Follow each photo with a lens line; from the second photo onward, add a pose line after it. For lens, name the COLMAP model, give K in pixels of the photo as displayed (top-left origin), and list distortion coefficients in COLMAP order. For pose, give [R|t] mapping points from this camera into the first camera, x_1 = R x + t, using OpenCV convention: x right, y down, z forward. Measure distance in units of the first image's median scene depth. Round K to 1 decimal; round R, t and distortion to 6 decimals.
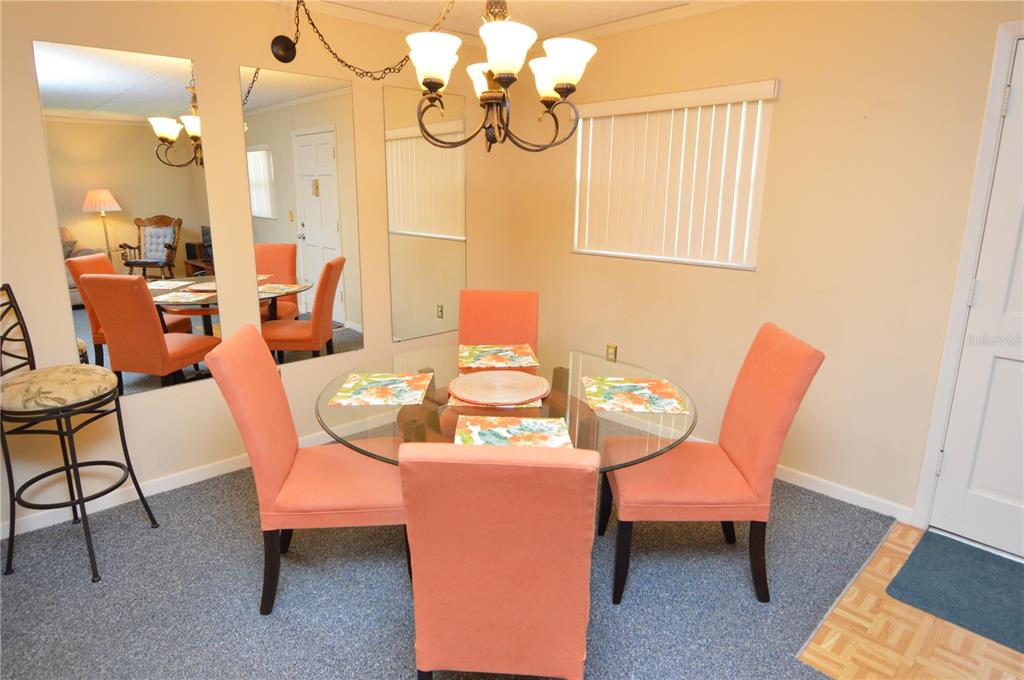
lens RADIAL K [[597.3, 0, 505.9], [0, 597.3, 340.4], [0, 0, 1]] dist [0.024539, -0.042582]
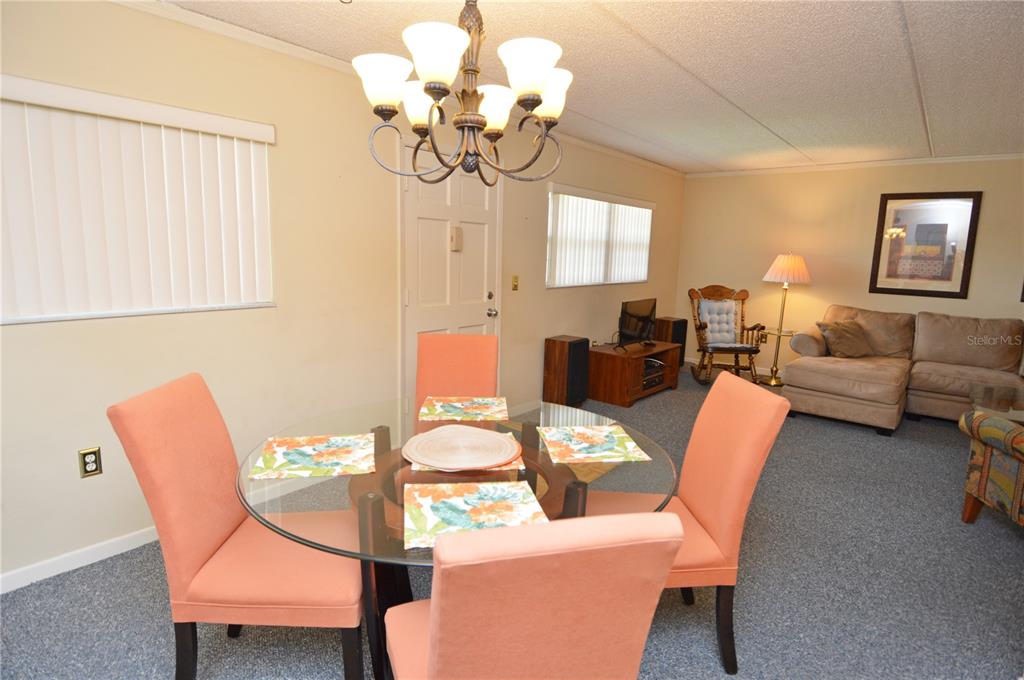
lens RADIAL K [[534.0, 0, 517.3], [0, 534.0, 341.8], [0, 0, 1]] dist [0.031191, -0.038421]
pose [[-0.140945, -0.175231, 0.974386, -0.771830], [0.214114, 0.955522, 0.202810, -0.215796], [-0.966587, 0.237215, -0.097157, 0.973595]]
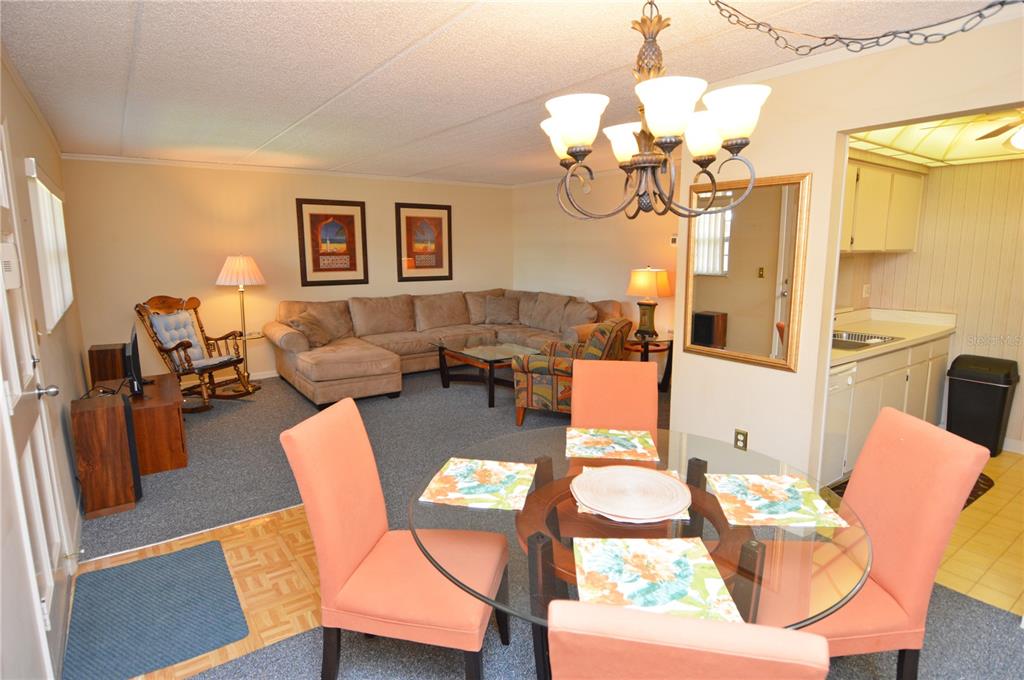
lens RADIAL K [[534.0, 0, 517.3], [0, 534.0, 341.8], [0, 0, 1]] dist [0.031191, -0.038421]
pose [[-0.990894, -0.023580, 0.132561, 0.051773], [0.033147, 0.911519, 0.409920, -0.442023], [-0.130498, 0.410582, -0.902437, 1.646628]]
